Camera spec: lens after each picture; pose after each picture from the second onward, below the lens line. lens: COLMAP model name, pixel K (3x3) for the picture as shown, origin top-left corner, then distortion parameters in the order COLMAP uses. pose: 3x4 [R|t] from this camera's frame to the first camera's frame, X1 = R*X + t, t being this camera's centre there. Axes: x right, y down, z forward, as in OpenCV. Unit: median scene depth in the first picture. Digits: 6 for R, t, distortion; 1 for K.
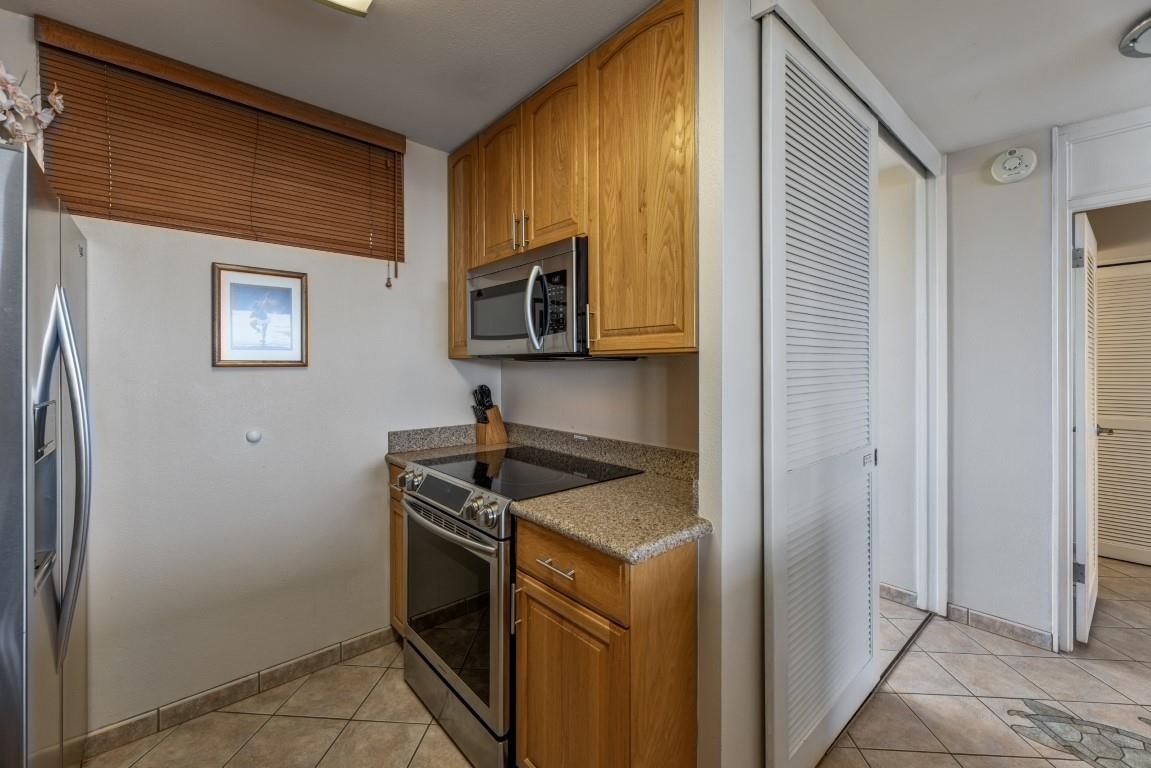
lens RADIAL K [[472.7, 0, 578.5], [0, 472.7, 369.6], [0, 0, 1]] dist [-0.001402, -0.000069]
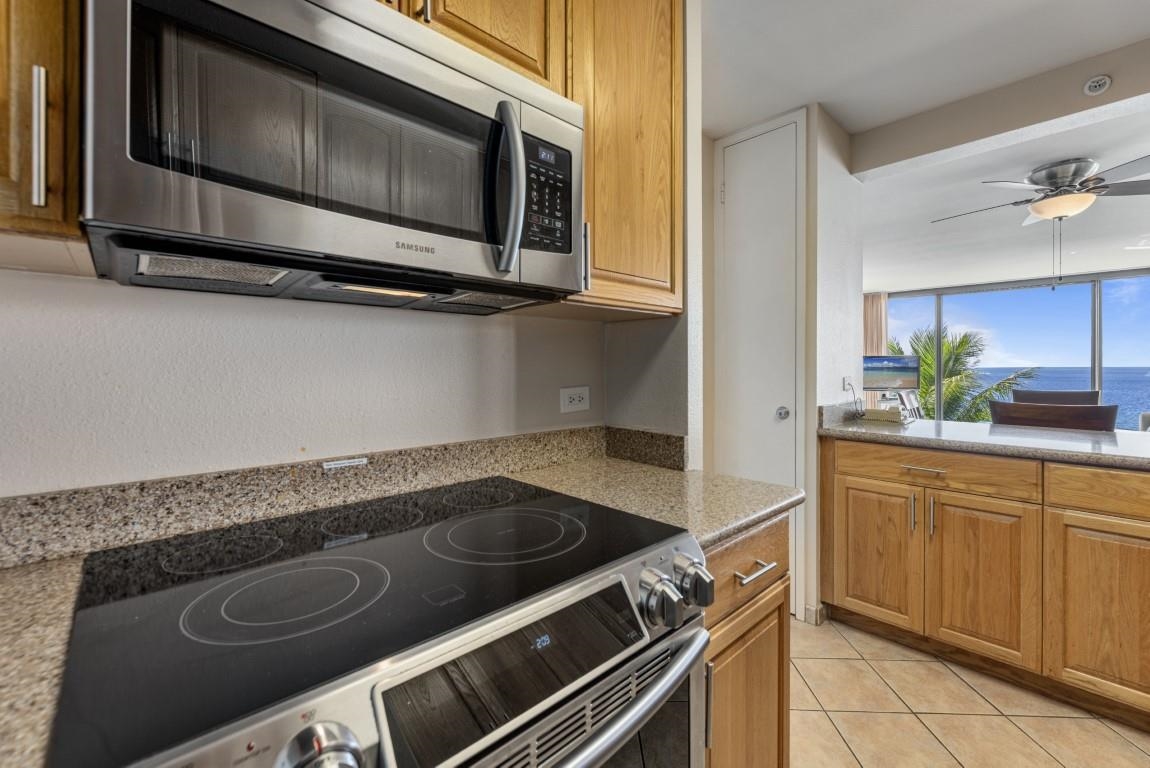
lens RADIAL K [[478.0, 0, 581.8], [0, 478.0, 364.4], [0, 0, 1]] dist [0.001349, 0.000178]
pose [[-0.040554, 0.001419, 0.999176, -0.526718], [0.006196, 0.999980, -0.001169, 0.049655], [-0.999158, 0.006144, -0.040562, 0.841040]]
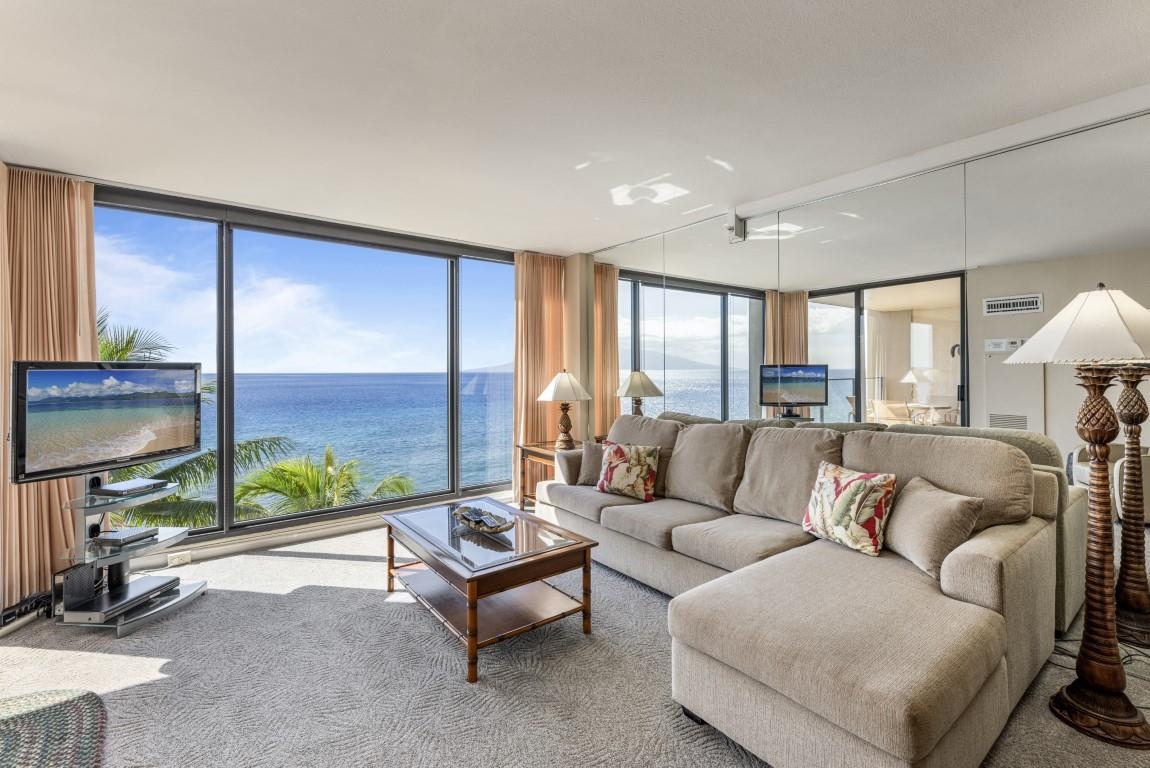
lens RADIAL K [[503.7, 0, 575.8], [0, 503.7, 369.9], [0, 0, 1]] dist [-0.002746, -0.000214]
pose [[-0.997942, 0.003908, 0.063999, 1.942768], [0.004135, 0.999986, 0.003416, 0.011655], [-0.063984, 0.003674, -0.997944, -0.536582]]
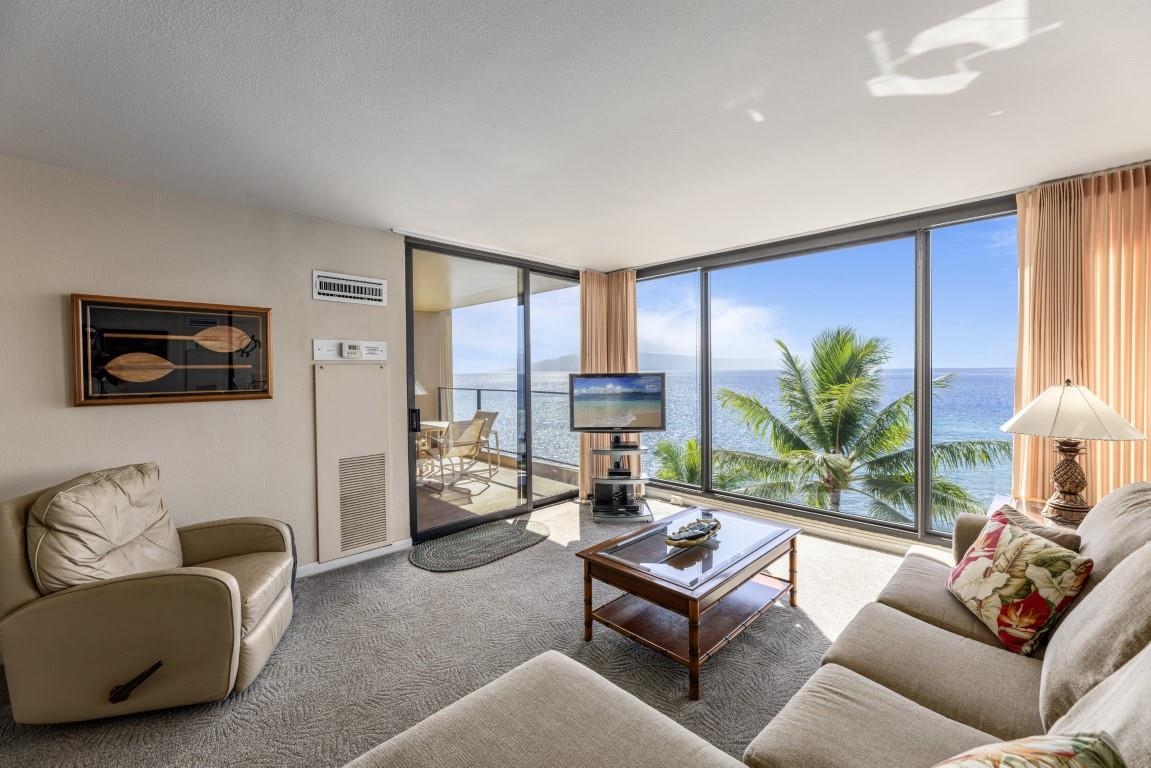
lens RADIAL K [[465.8, 0, 577.2], [0, 465.8, 383.8], [0, 0, 1]] dist [-0.001849, -0.000032]
pose [[-0.060091, -0.026492, 0.997841, 1.033300], [0.014094, 0.999526, 0.027386, -0.023740], [-0.998093, 0.015710, -0.059690, -1.508252]]
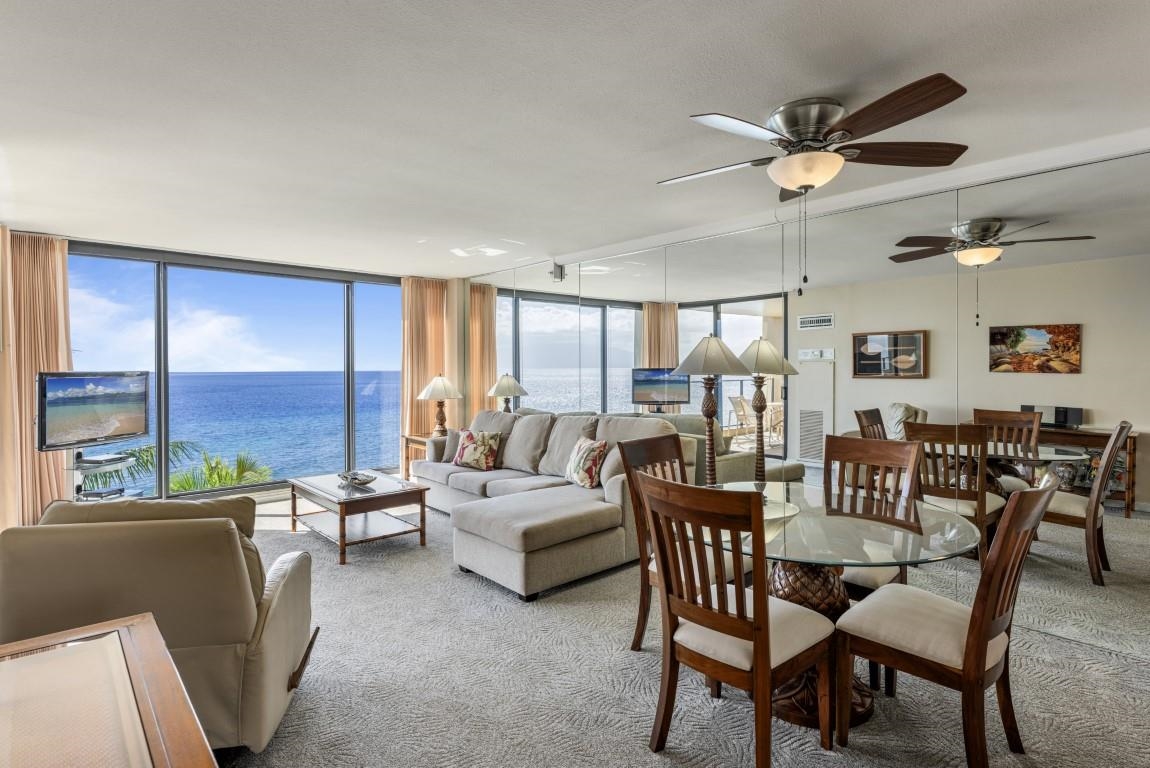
lens RADIAL K [[574.6, 0, 576.2], [0, 574.6, 379.7], [0, 0, 1]] dist [-0.010356, 0.000518]
pose [[-0.999696, 0.002392, -0.024521, 1.447021], [0.001812, 0.999719, 0.023645, -0.026921], [0.024571, 0.023594, -0.999420, 0.460035]]
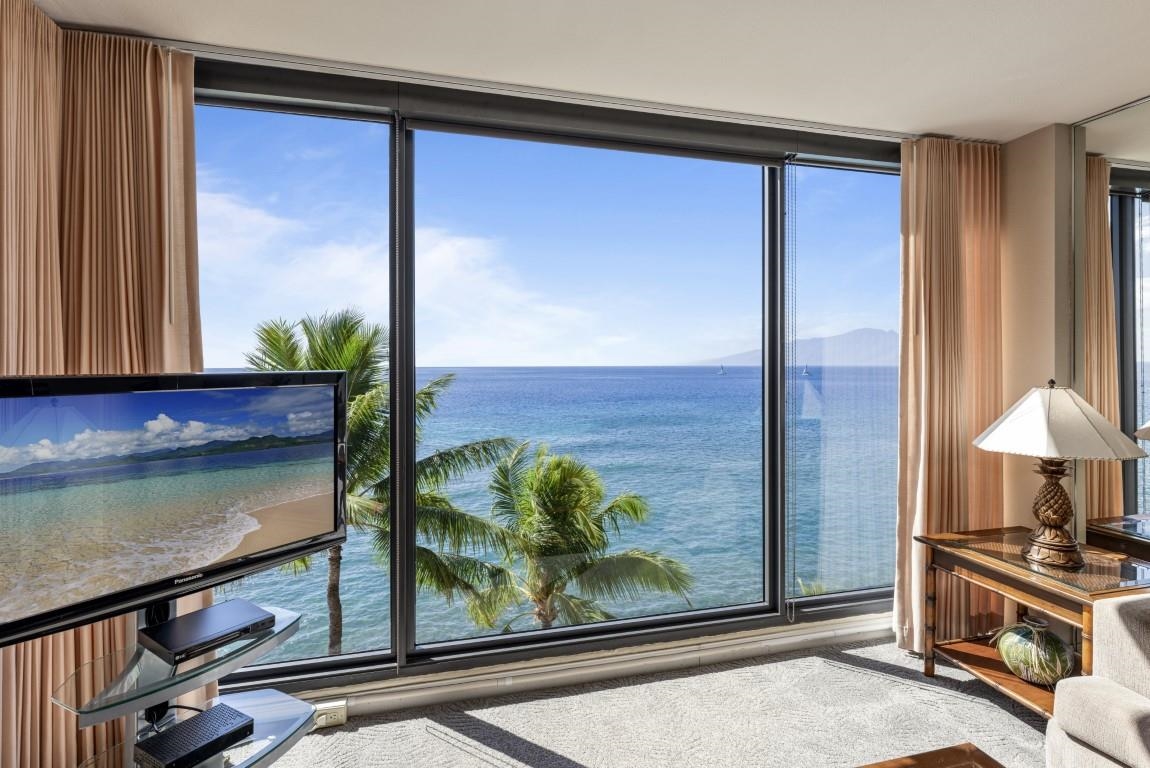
lens RADIAL K [[571.5, 0, 576.9], [0, 571.5, 355.3], [0, 0, 1]] dist [0.000427, -0.000338]
pose [[-0.893155, 0.003405, 0.449736, 2.476405], [0.003246, 0.999994, -0.001124, -0.035924], [-0.449738, 0.000456, -0.893161, -1.388291]]
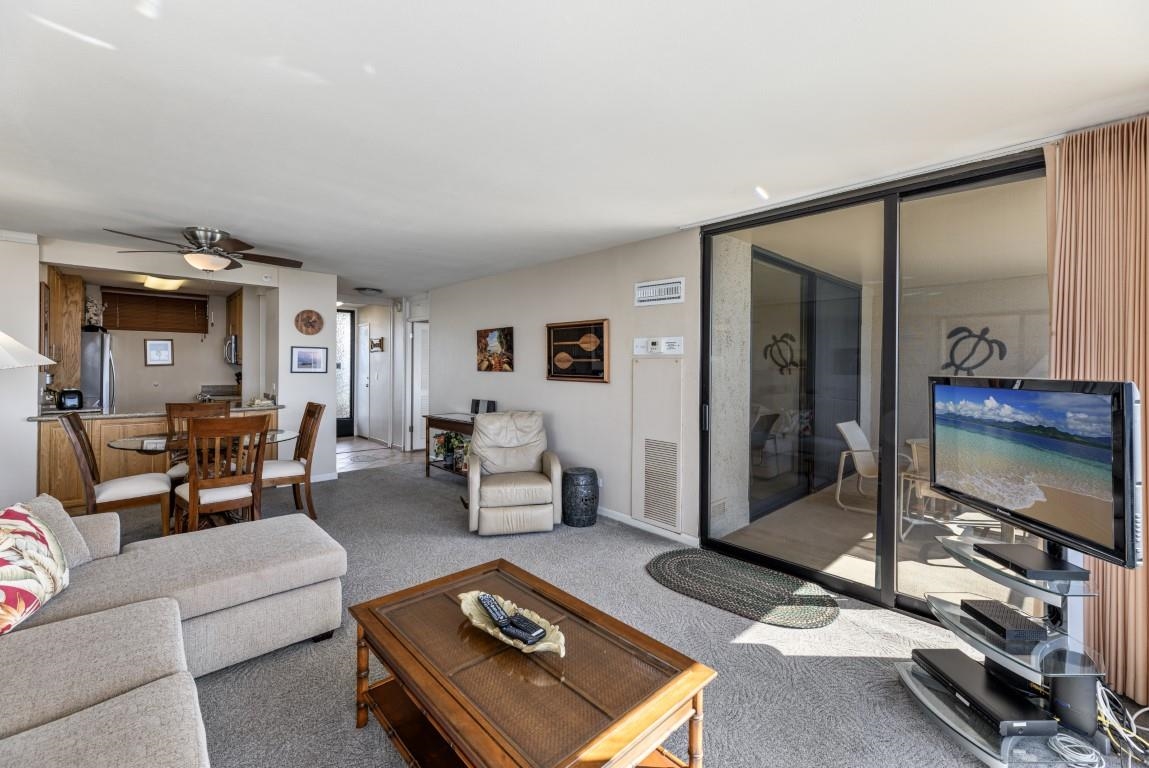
lens RADIAL K [[477.6, 0, 581.3], [0, 477.6, 364.4], [0, 0, 1]] dist [0.001349, 0.000178]
pose [[0.999067, 0.007785, 0.042480, 2.376182], [-0.007579, 0.999959, -0.005011, -0.022179], [-0.042517, 0.004685, 0.999085, -2.759743]]
